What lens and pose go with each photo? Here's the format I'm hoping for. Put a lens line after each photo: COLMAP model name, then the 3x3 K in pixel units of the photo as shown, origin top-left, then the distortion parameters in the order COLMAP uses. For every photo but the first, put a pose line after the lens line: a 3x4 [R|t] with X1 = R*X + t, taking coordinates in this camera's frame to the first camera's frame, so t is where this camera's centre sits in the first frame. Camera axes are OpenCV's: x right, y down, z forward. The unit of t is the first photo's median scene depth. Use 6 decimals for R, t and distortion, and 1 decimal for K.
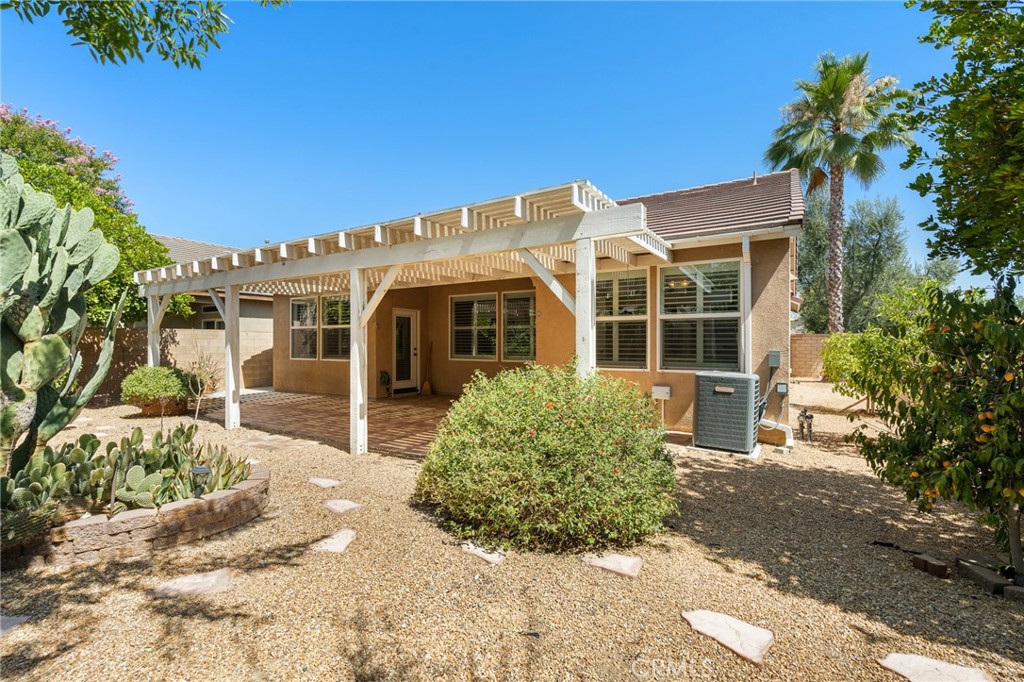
lens RADIAL K [[449.0, 0, 507.6], [0, 449.0, 345.0], [0, 0, 1]] dist [-0.003908, -0.000210]
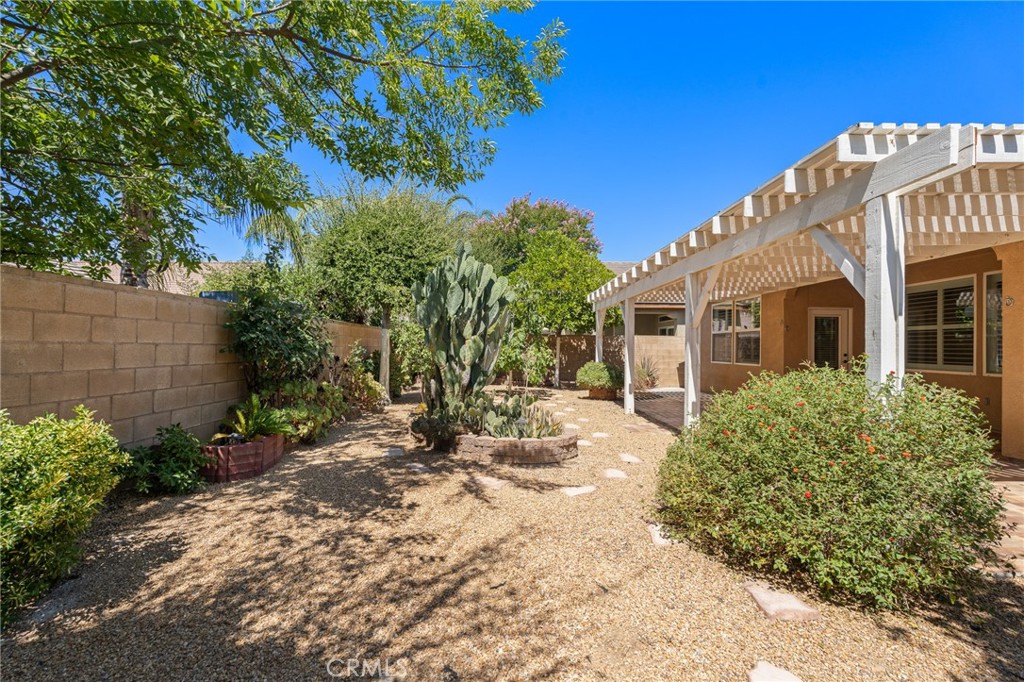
lens RADIAL K [[449.0, 0, 507.6], [0, 449.0, 345.0], [0, 0, 1]] dist [-0.003908, -0.000210]
pose [[0.535760, 0.001178, -0.844370, 0.577618], [-0.015934, 0.999835, -0.008715, 0.027431], [0.844220, 0.018123, 0.535690, 0.113686]]
